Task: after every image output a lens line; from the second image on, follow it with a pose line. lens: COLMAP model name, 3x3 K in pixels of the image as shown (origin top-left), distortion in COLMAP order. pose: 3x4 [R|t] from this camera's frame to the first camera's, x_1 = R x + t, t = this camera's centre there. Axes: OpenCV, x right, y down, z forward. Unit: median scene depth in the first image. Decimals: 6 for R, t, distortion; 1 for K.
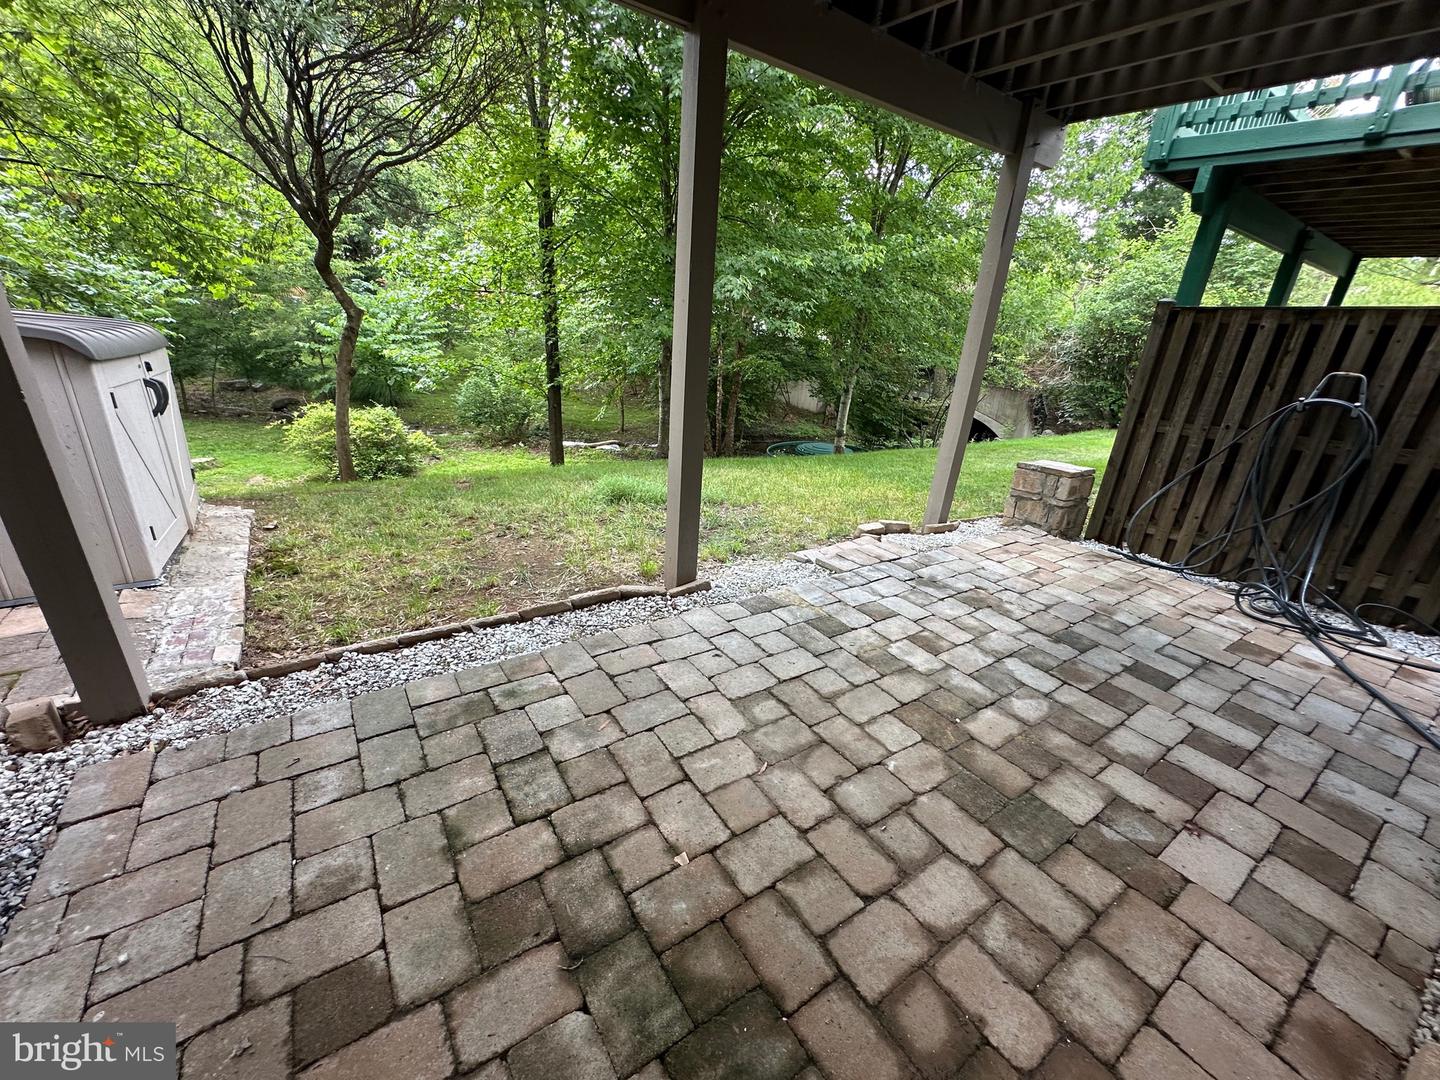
lens RADIAL K [[578.8, 0, 720.0], [0, 578.8, 540.0], [0, 0, 1]] dist [-0.000806, 0.000723]
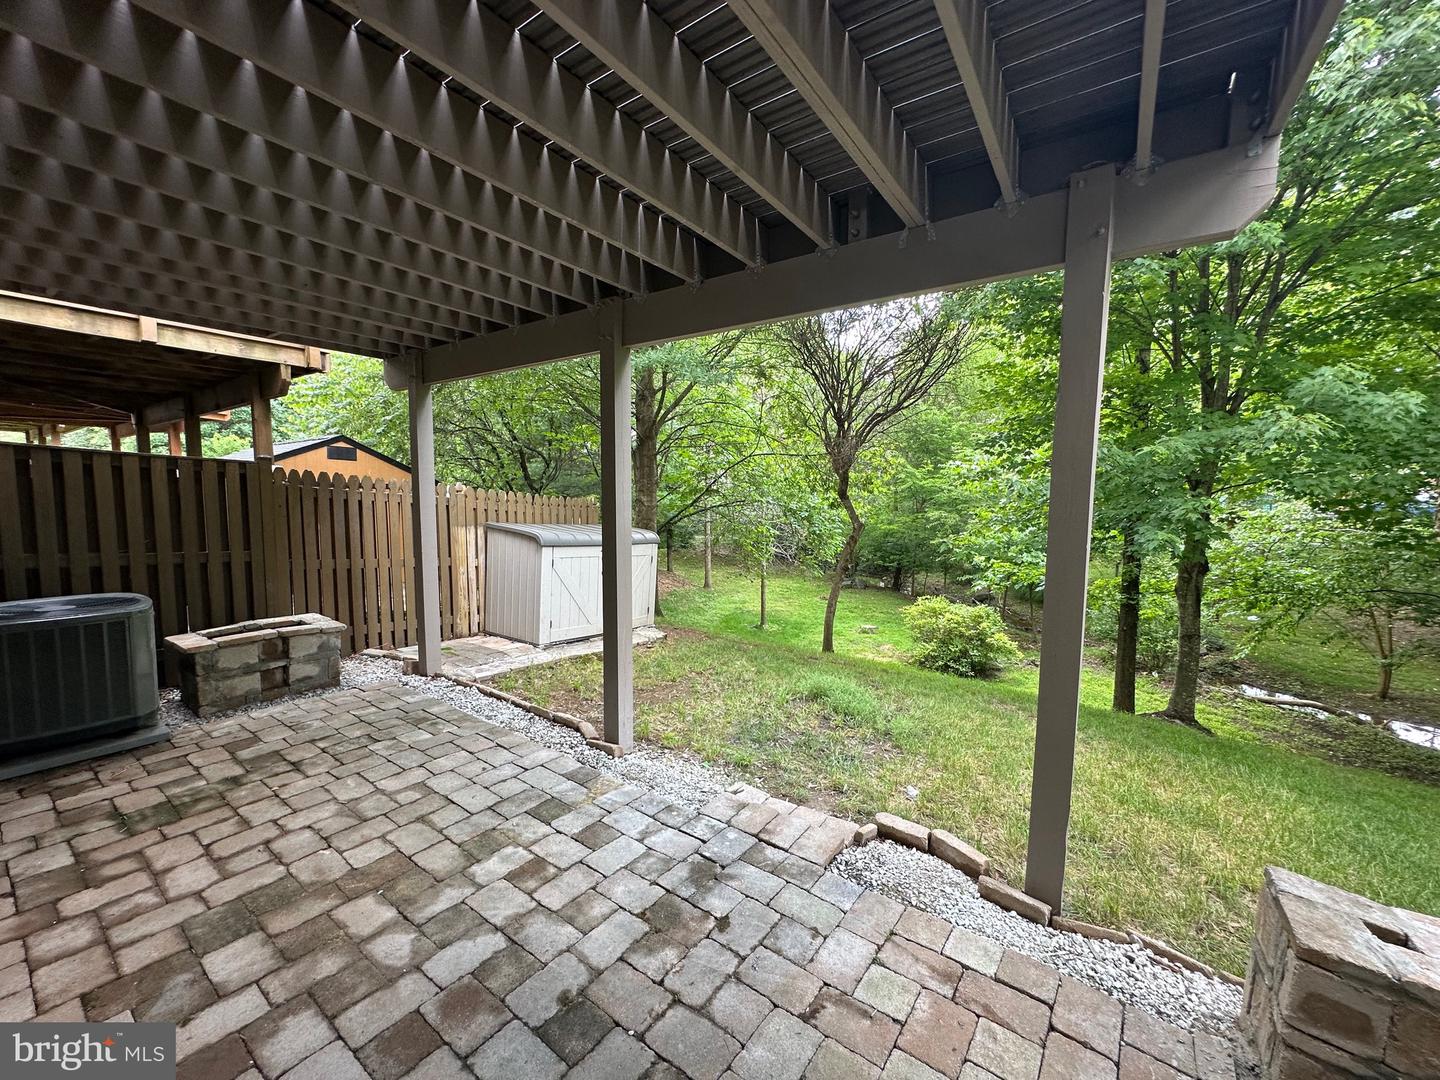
lens RADIAL K [[578.8, 0, 720.0], [0, 578.8, 540.0], [0, 0, 1]] dist [-0.000806, 0.000723]
pose [[0.328690, 0.009572, -0.944389, 1.570849], [-0.333618, 0.936659, -0.106621, -0.360950], [0.883550, 0.350111, 0.311064, 0.998567]]
